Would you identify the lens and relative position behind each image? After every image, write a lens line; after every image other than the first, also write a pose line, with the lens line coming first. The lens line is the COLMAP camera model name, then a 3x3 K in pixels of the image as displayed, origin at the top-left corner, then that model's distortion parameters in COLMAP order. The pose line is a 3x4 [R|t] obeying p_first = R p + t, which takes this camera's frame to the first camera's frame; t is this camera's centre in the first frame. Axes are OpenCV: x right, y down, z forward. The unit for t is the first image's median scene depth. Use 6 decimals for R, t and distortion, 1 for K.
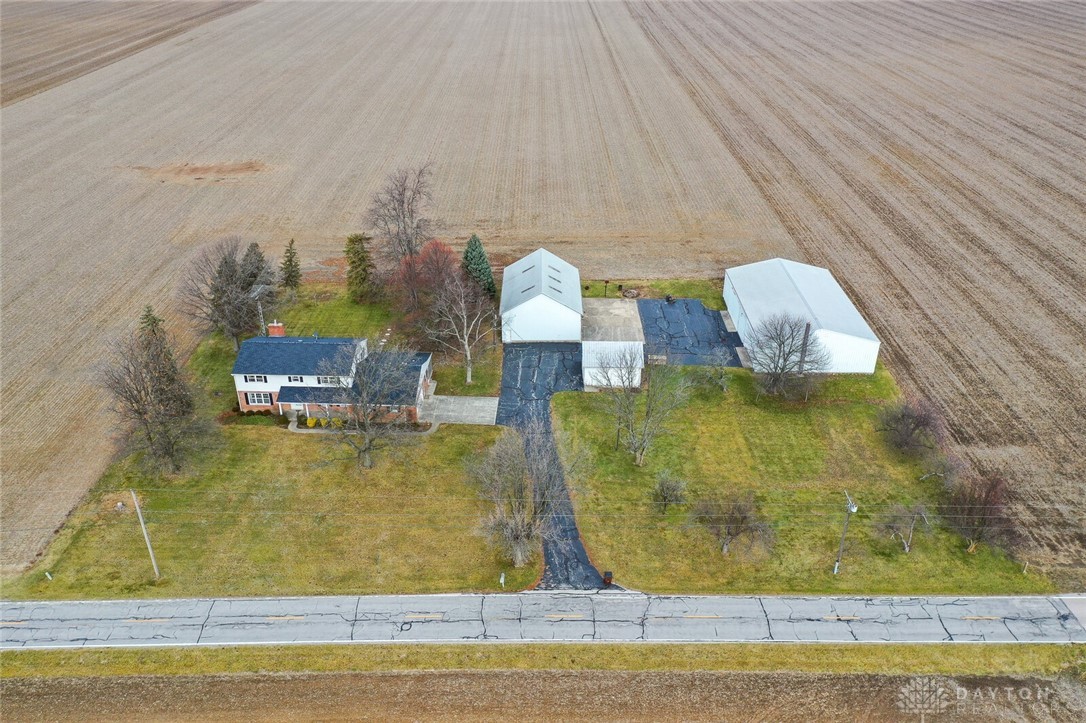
lens RADIAL K [[859.6, 0, 542.5], [0, 859.6, 362.4], [0, 0, 1]] dist [0.013055, 0.006173]
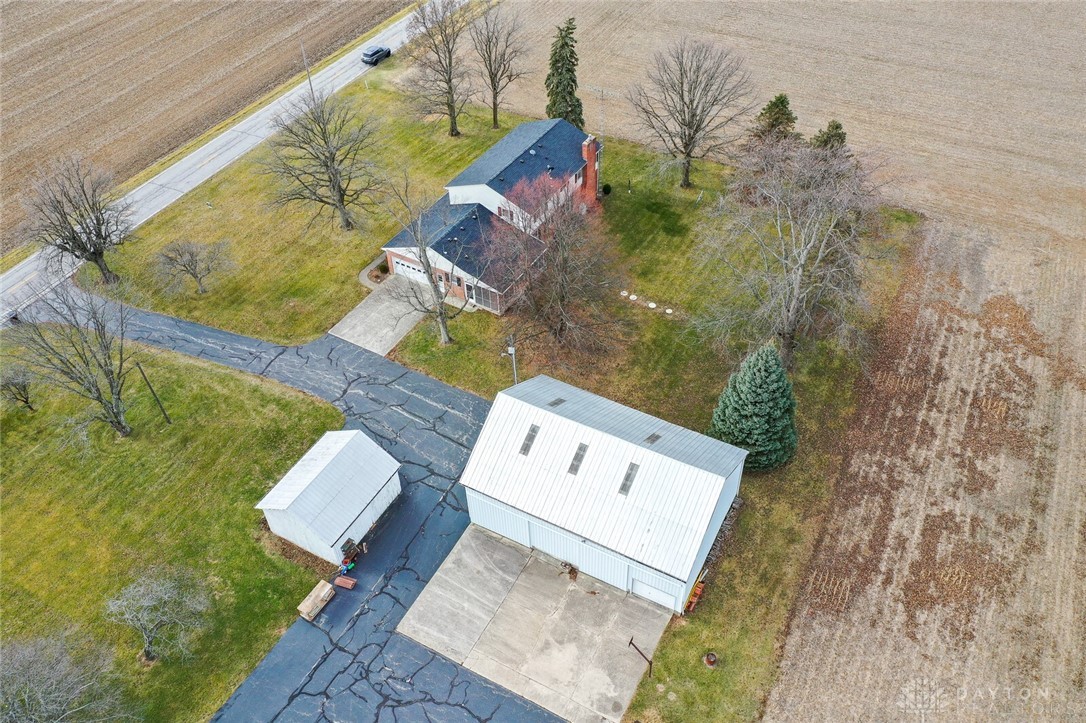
lens RADIAL K [[859.6, 0, 539.3], [0, 859.6, 359.3], [0, 0, 1]] dist [0.013055, 0.006173]
pose [[-0.480961, 0.613916, -0.625926, 0.260552], [-0.403006, 0.479225, 0.779699, -0.442113], [0.778629, 0.627256, 0.016924, 0.889627]]
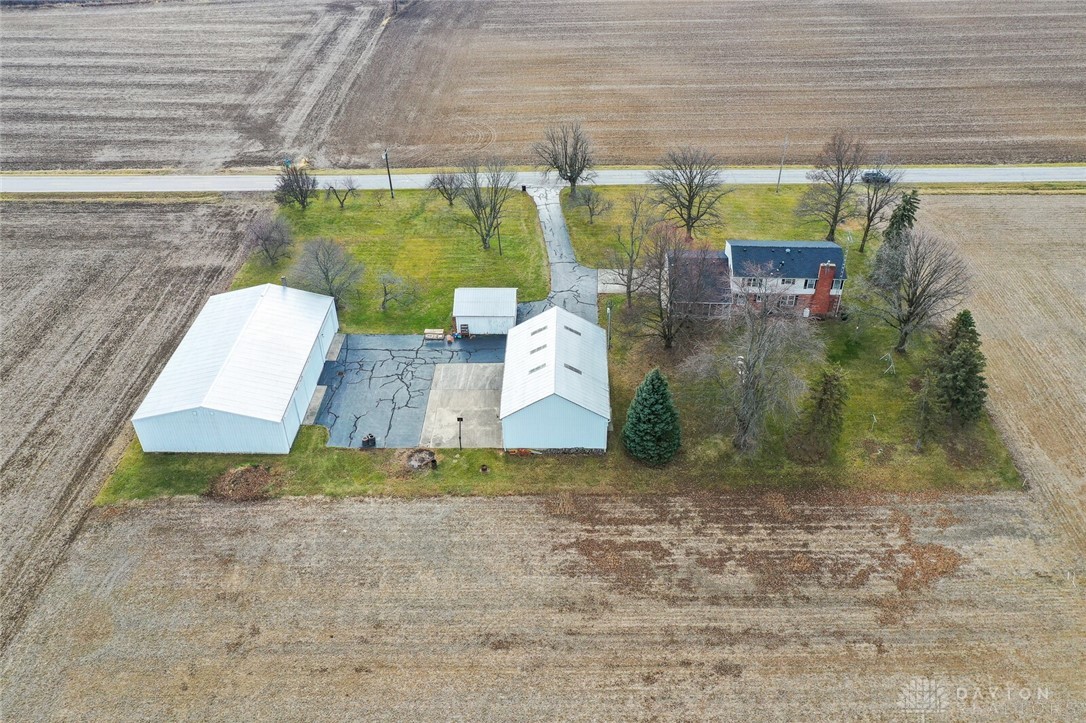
lens RADIAL K [[859.6, 0, 541.3], [0, 859.6, 359.8], [0, 0, 1]] dist [0.013055, 0.006173]
pose [[-0.999514, -0.007808, 0.030191, -0.011369], [0.024234, 0.414813, 0.909584, -0.748346], [-0.019626, 0.909873, -0.414422, 1.252684]]
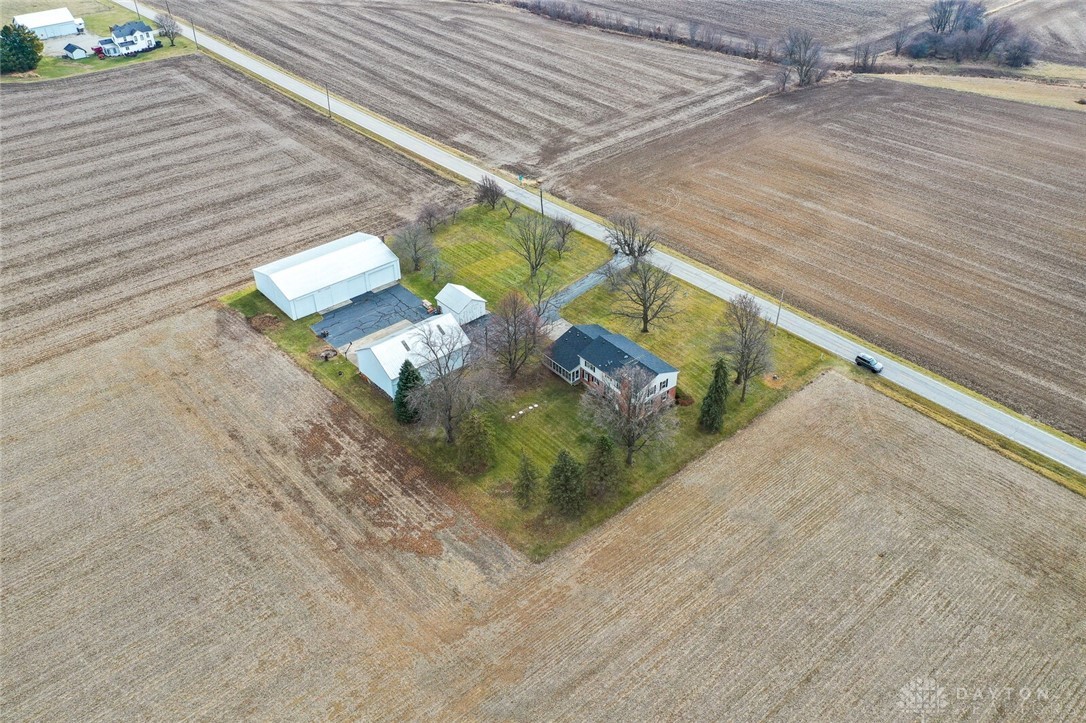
lens RADIAL K [[859.6, 0, 540.4], [0, 859.6, 363.7], [0, 0, 1]] dist [0.013055, 0.006173]
pose [[-0.652096, -0.438431, 0.618505, -0.818715], [0.376586, 0.520739, 0.766168, -0.871357], [-0.657992, 0.732536, -0.174465, 1.063207]]
